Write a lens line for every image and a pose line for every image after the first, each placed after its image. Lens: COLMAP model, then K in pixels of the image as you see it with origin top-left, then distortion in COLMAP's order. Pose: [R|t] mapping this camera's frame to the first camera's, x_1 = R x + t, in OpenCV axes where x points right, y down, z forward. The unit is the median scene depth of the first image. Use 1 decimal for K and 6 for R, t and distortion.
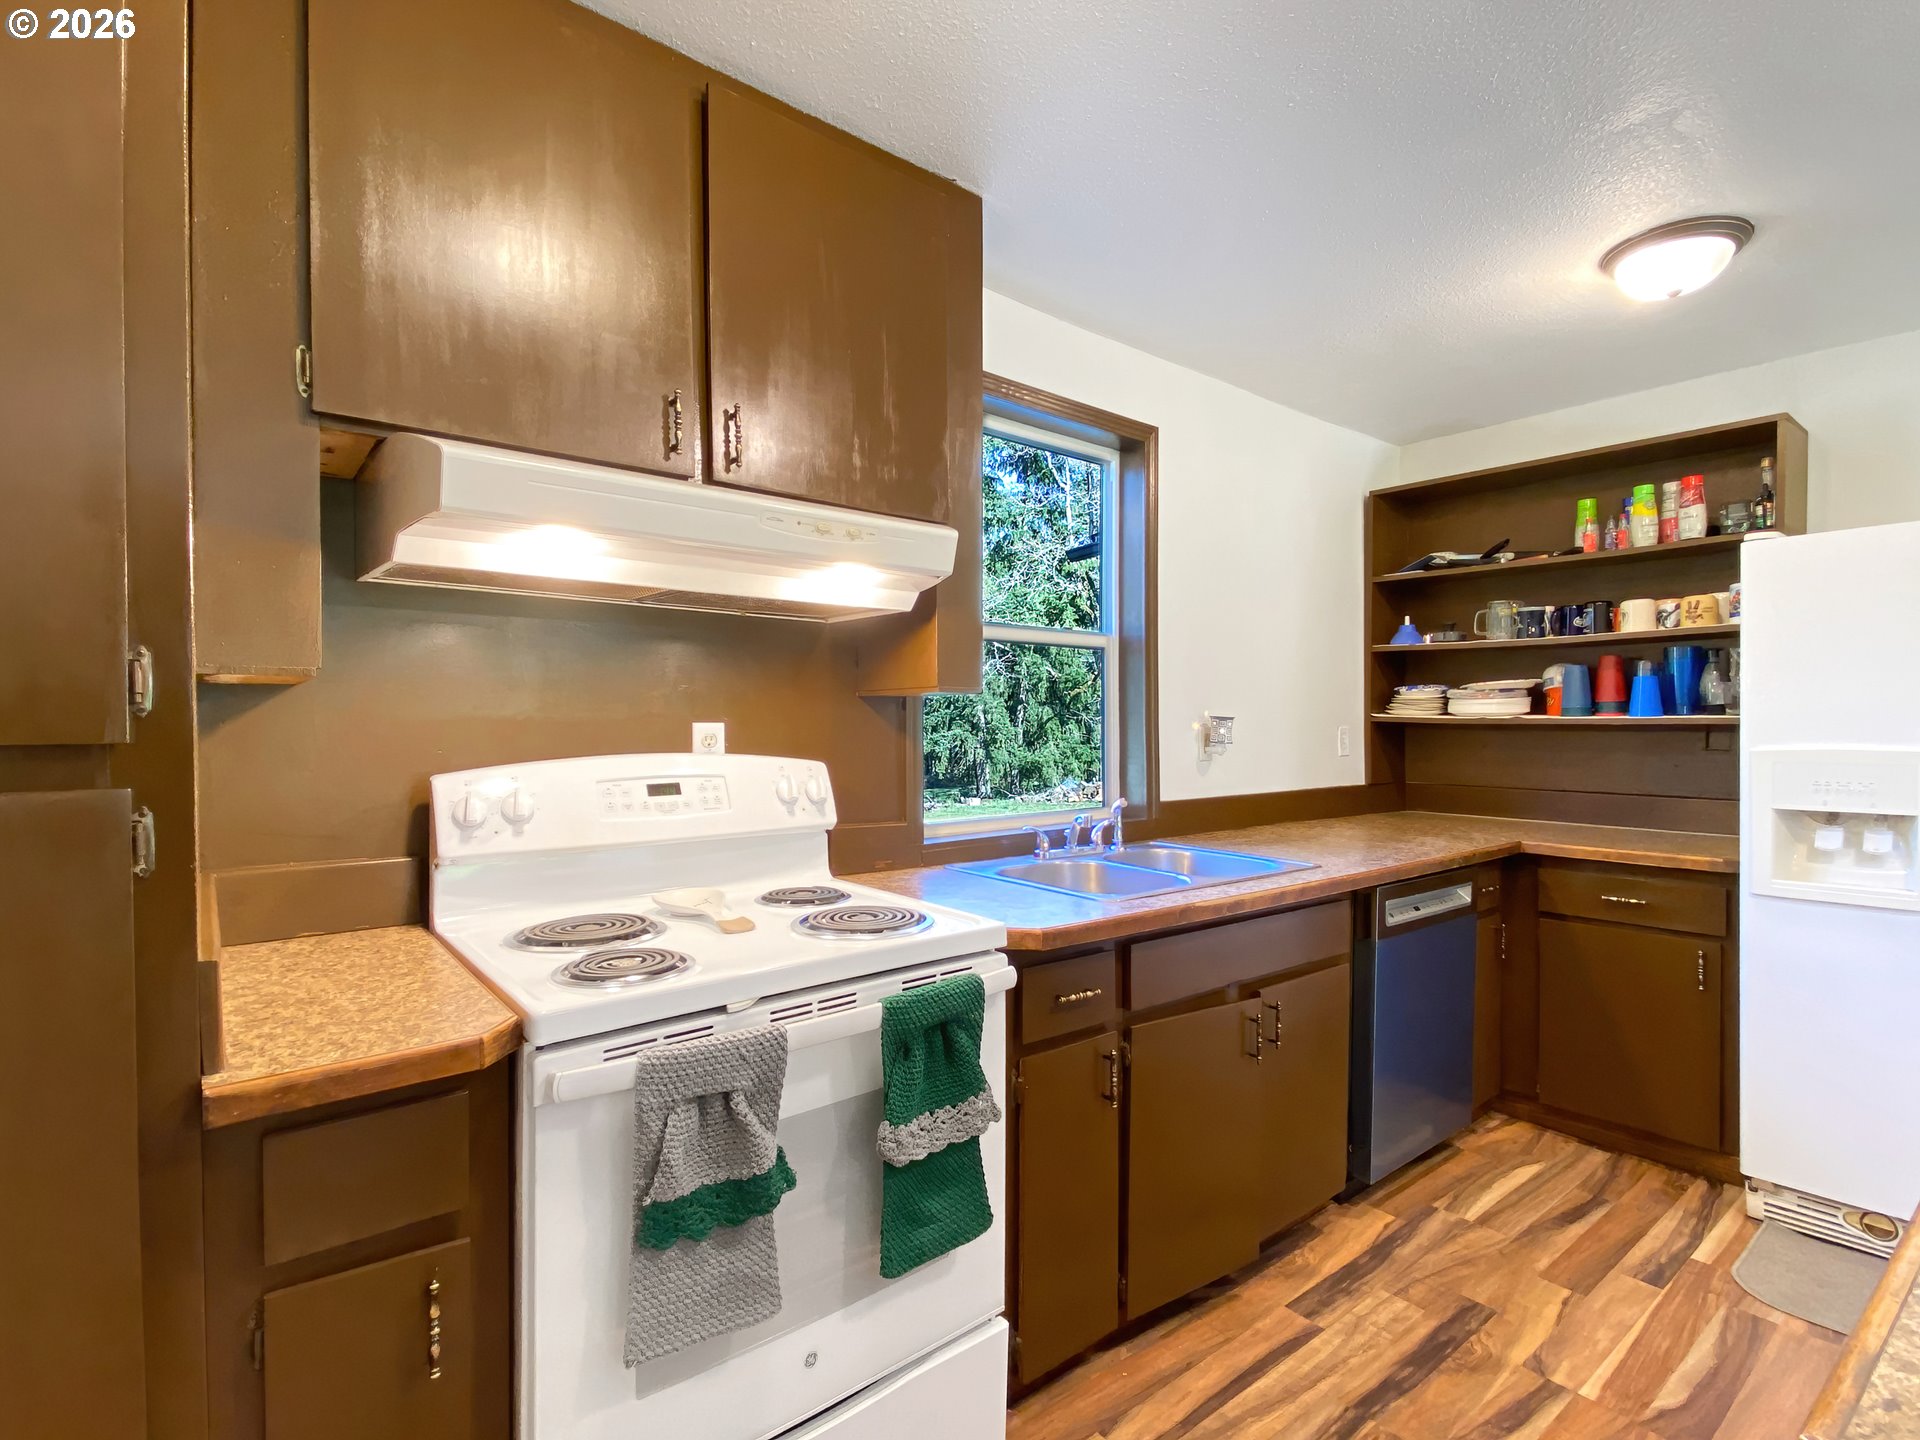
lens RADIAL K [[932.6, 0, 953.0], [0, 932.6, 731.2], [0, 0, 1]] dist [0.009811, -0.000051]
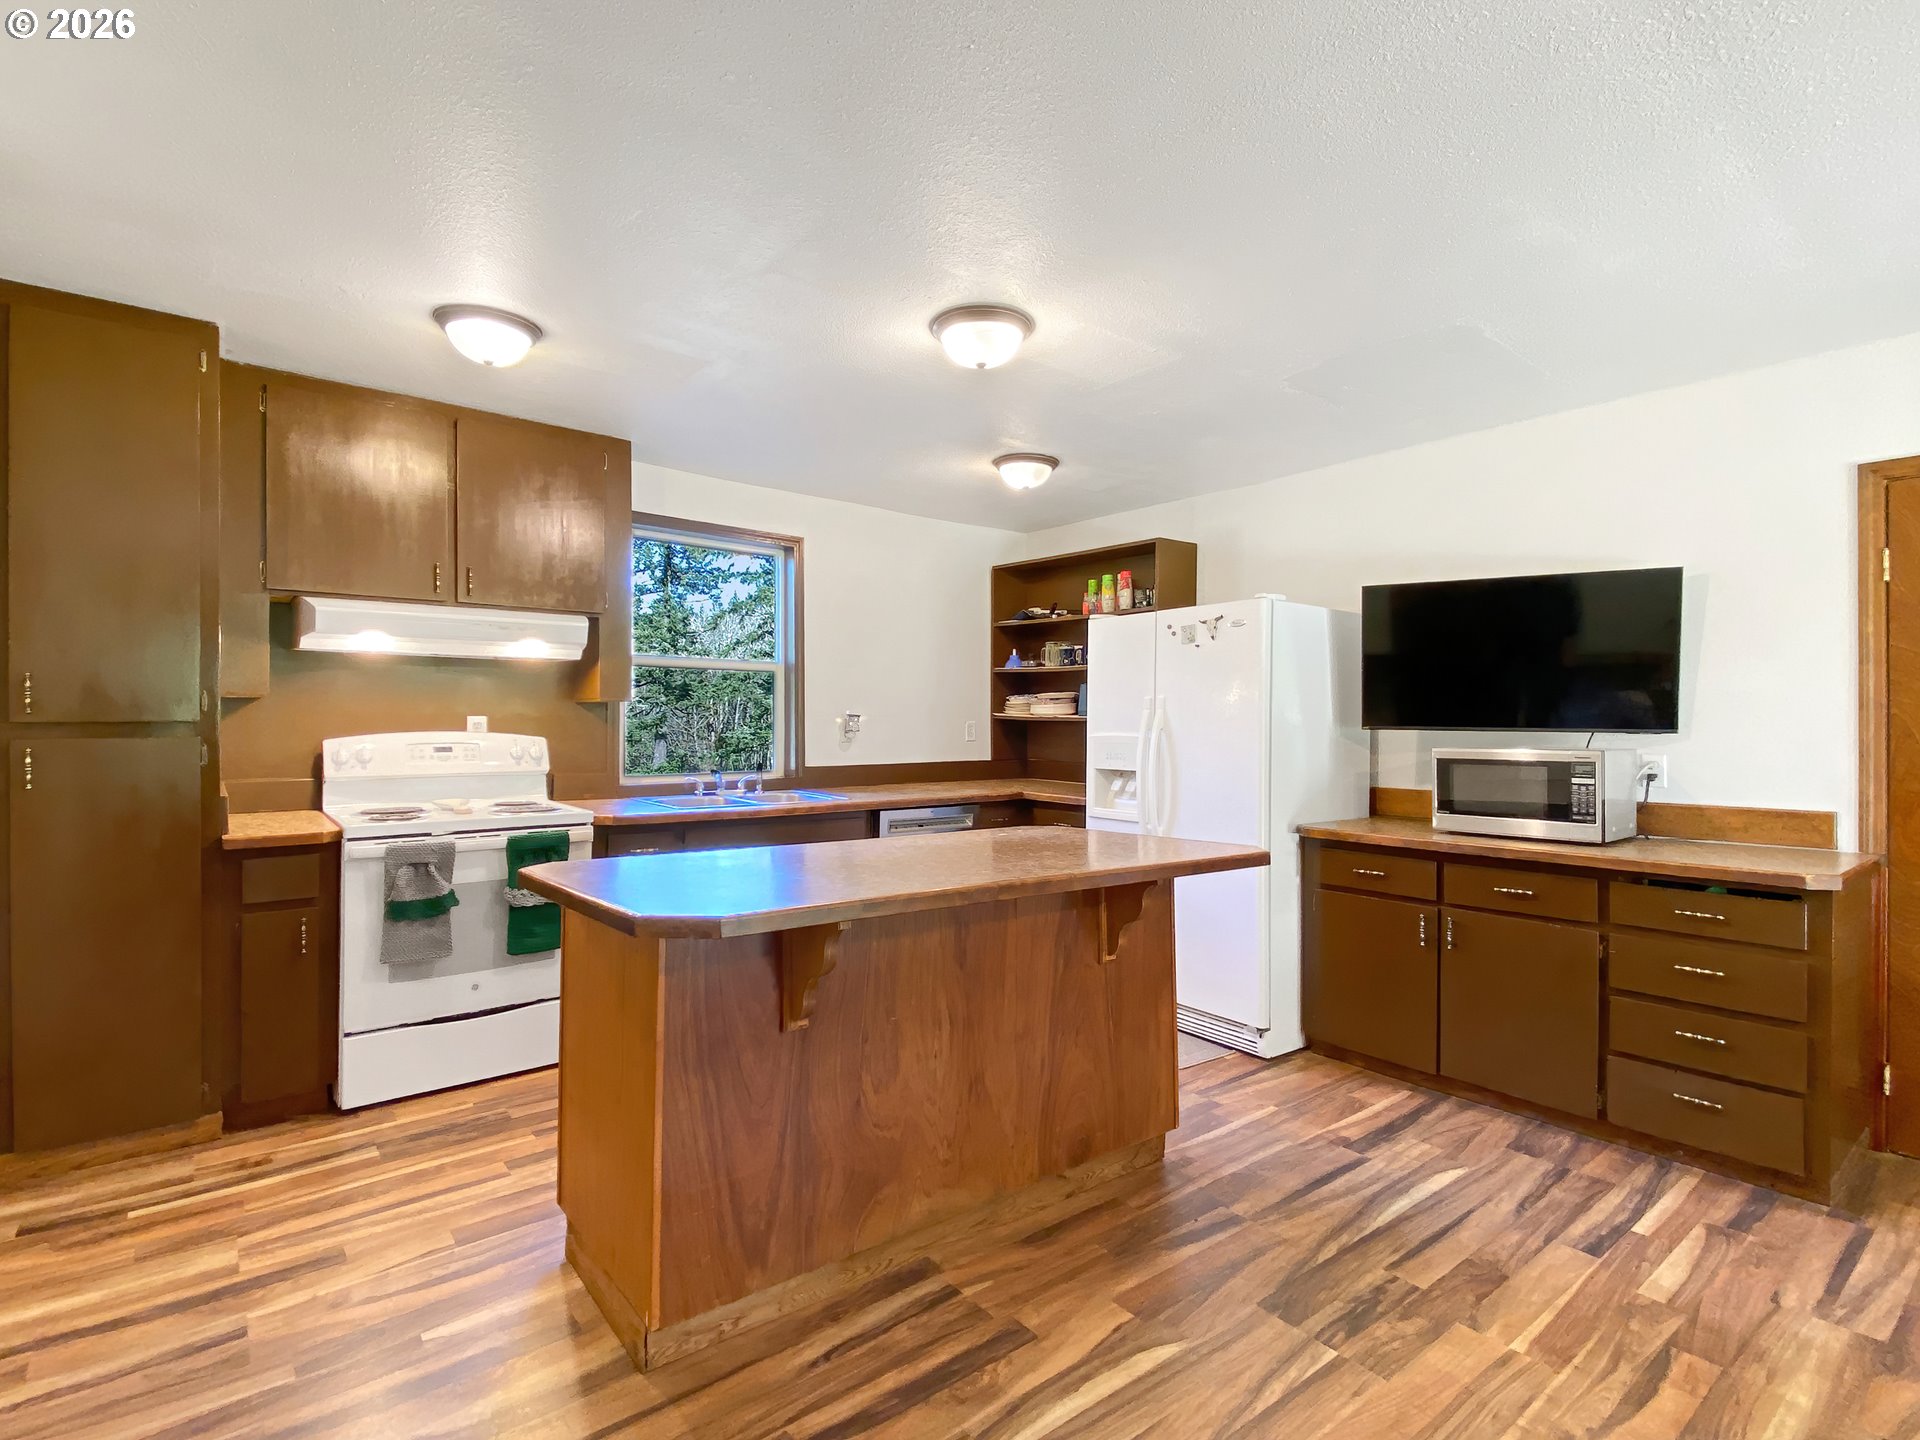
lens RADIAL K [[918.4, 0, 960.0], [0, 918.4, 720.0], [0, 0, 1]] dist [-0.009410, -0.000339]
pose [[0.999707, 0.007284, 0.023087, 0.696095], [-0.007129, 0.999951, -0.006821, 0.004349], [-0.023135, 0.006655, 0.999710, -0.920223]]
